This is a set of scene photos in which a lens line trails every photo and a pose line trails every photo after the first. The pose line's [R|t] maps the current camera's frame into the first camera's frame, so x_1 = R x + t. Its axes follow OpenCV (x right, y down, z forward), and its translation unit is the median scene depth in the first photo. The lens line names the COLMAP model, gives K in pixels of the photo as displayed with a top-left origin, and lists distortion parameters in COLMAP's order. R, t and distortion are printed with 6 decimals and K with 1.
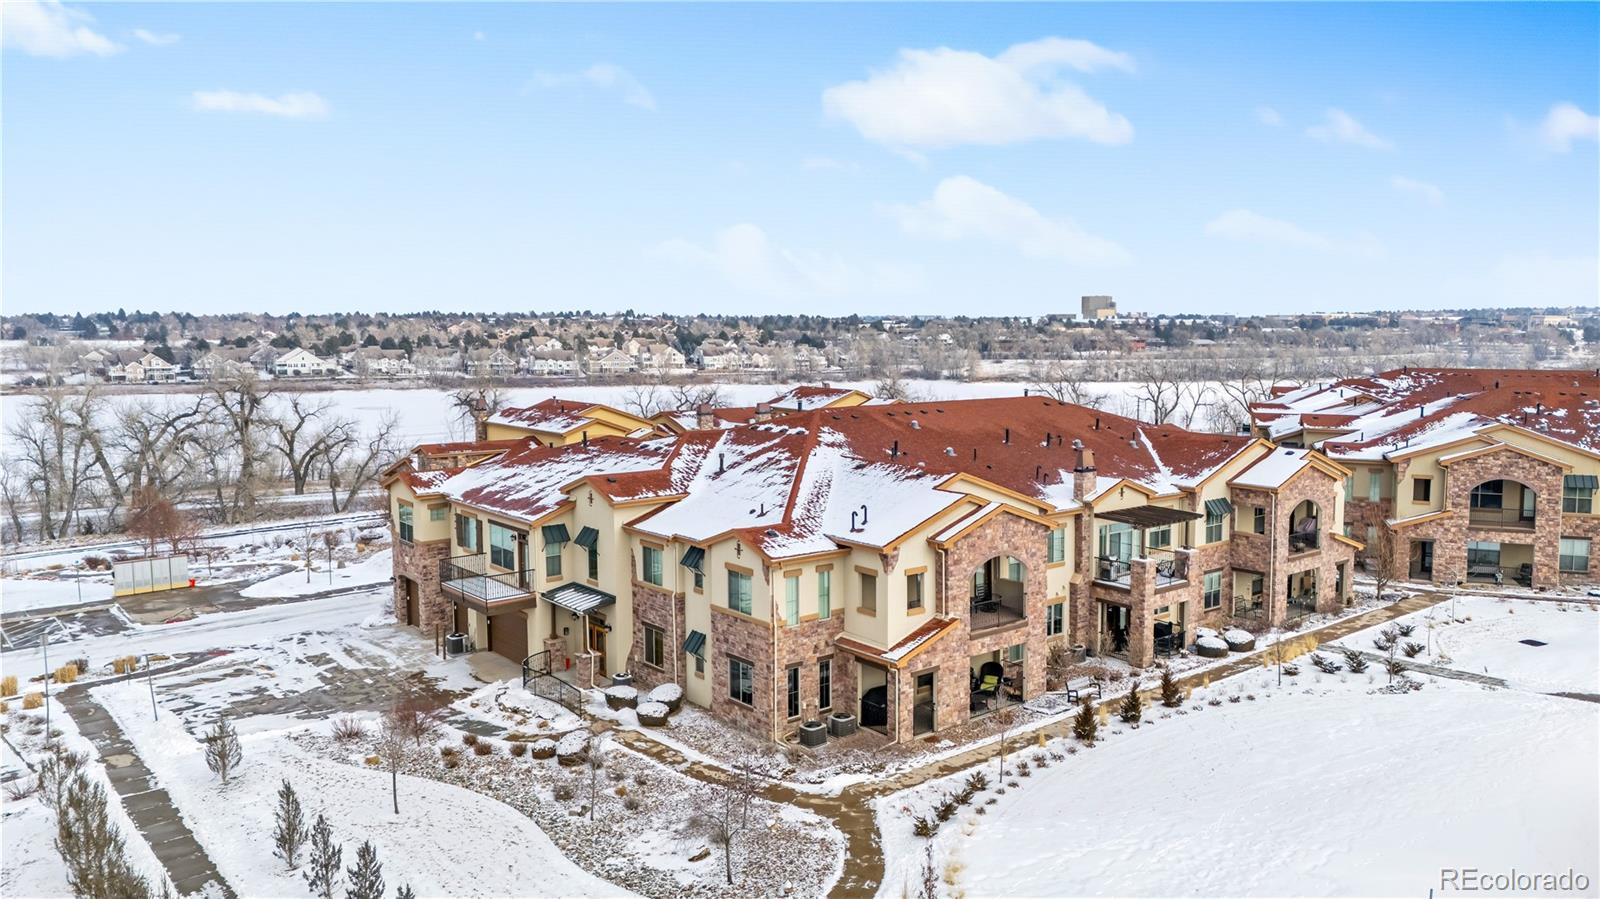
lens RADIAL K [[1155.3, 0, 836.3], [0, 1155.3, 334.5], [0, 0, 1]] dist [0.051964, -0.001131]
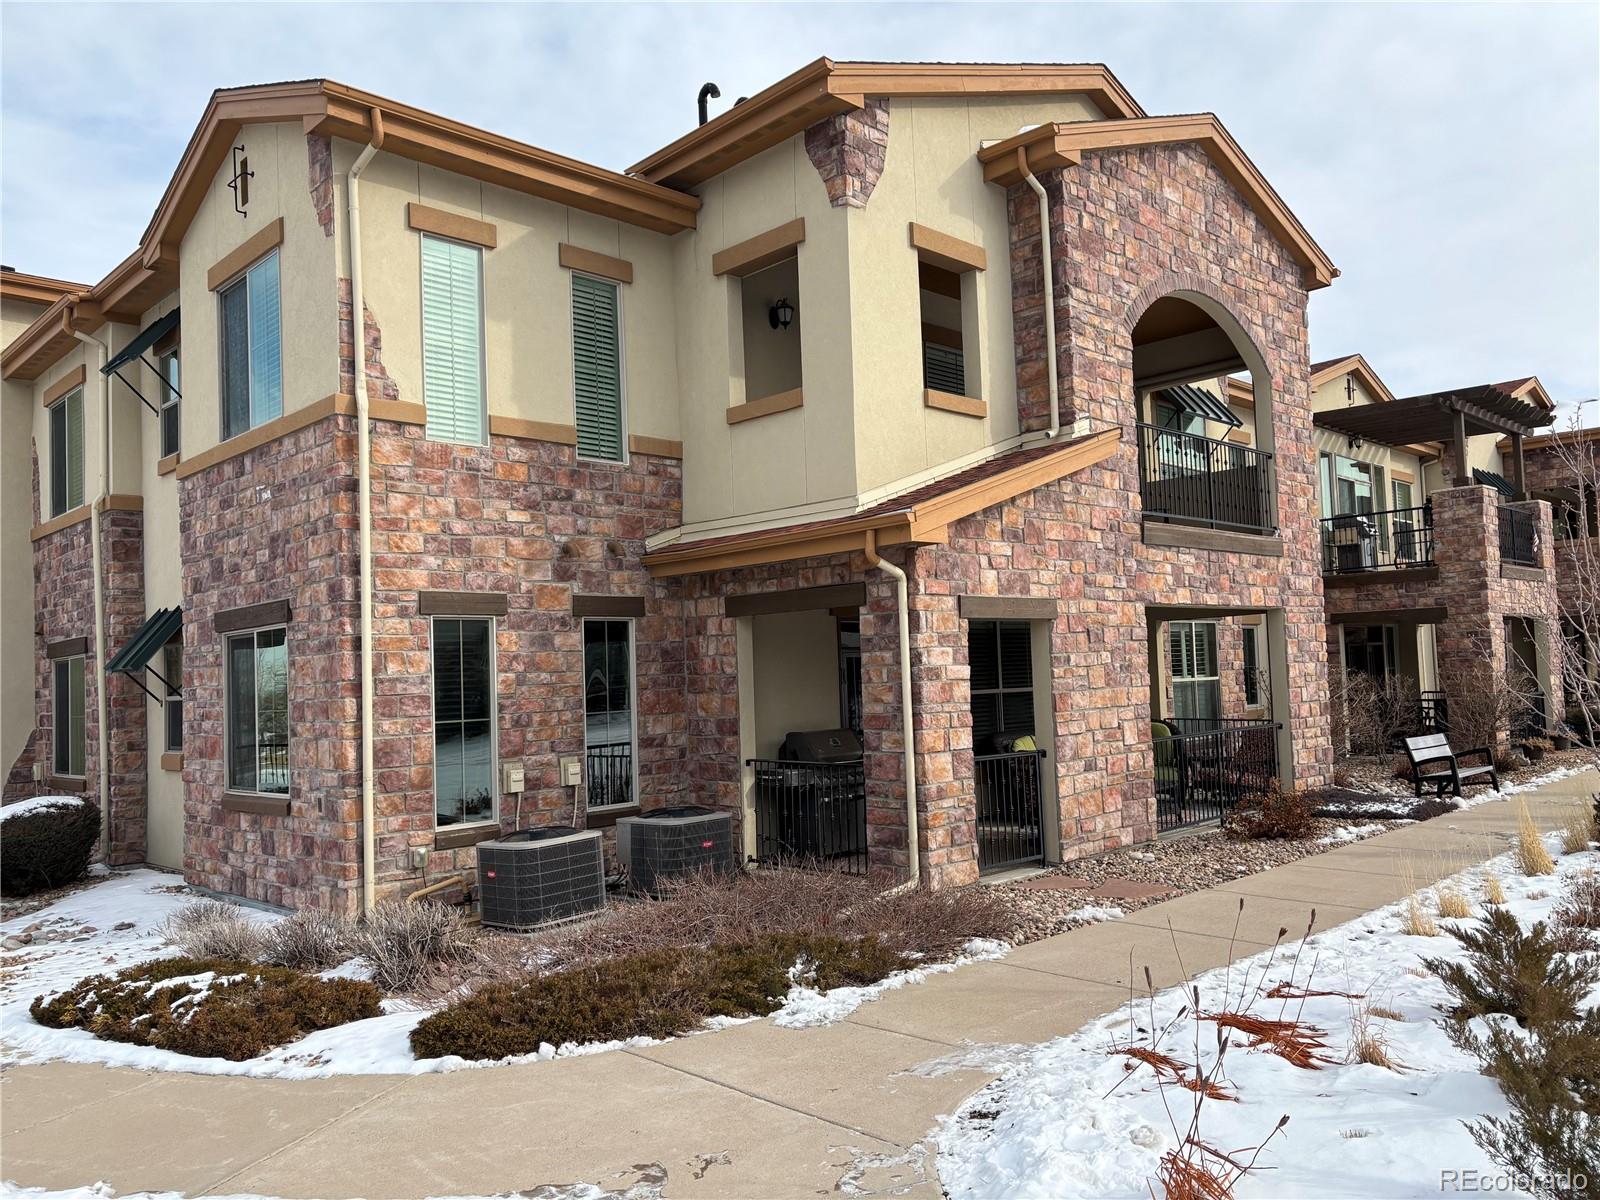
lens RADIAL K [[1191.4, 0, 828.1], [0, 1191.4, 596.3], [0, 0, 1]] dist [0.042349, -0.000562]
pose [[0.995660, -0.033806, 0.086707, 0.015929], [0.040009, 0.996686, -0.070824, 0.296507], [-0.084025, 0.073986, 0.993713, 0.733099]]
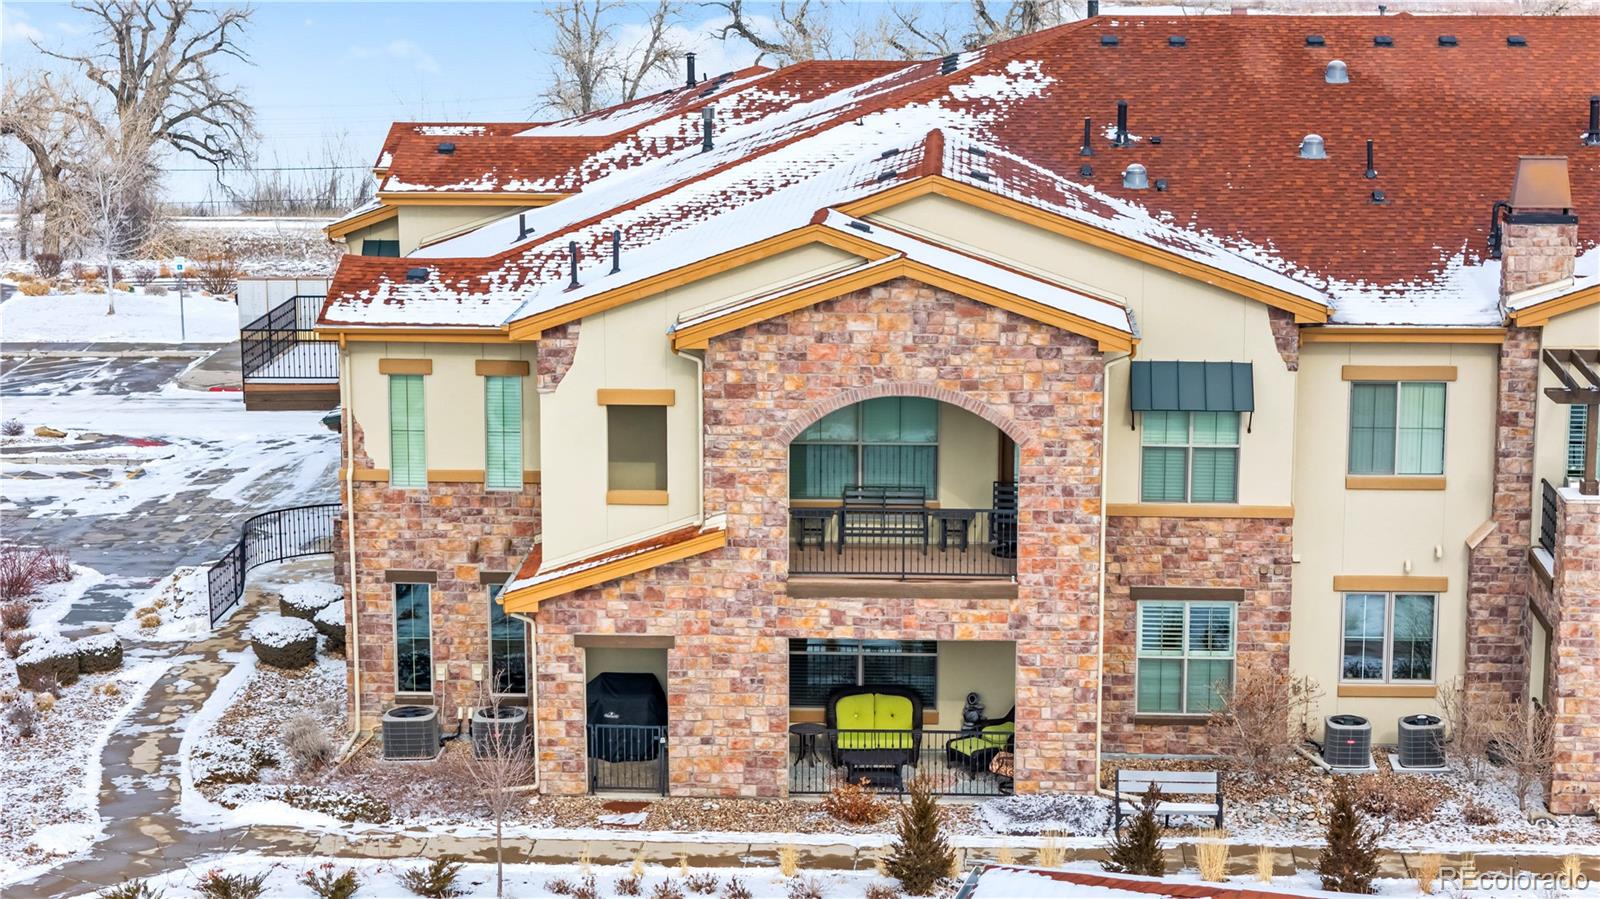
lens RADIAL K [[3138.0, 0, 800.0], [0, 3138.0, 449.5], [0, 0, 1]] dist [0.000122, -0.219981]
pose [[0.733229, 0.129046, -0.667625, 0.816600], [-0.005407, 0.982902, 0.184048, 0.024236], [0.679961, -0.131339, 0.721390, 0.261443]]
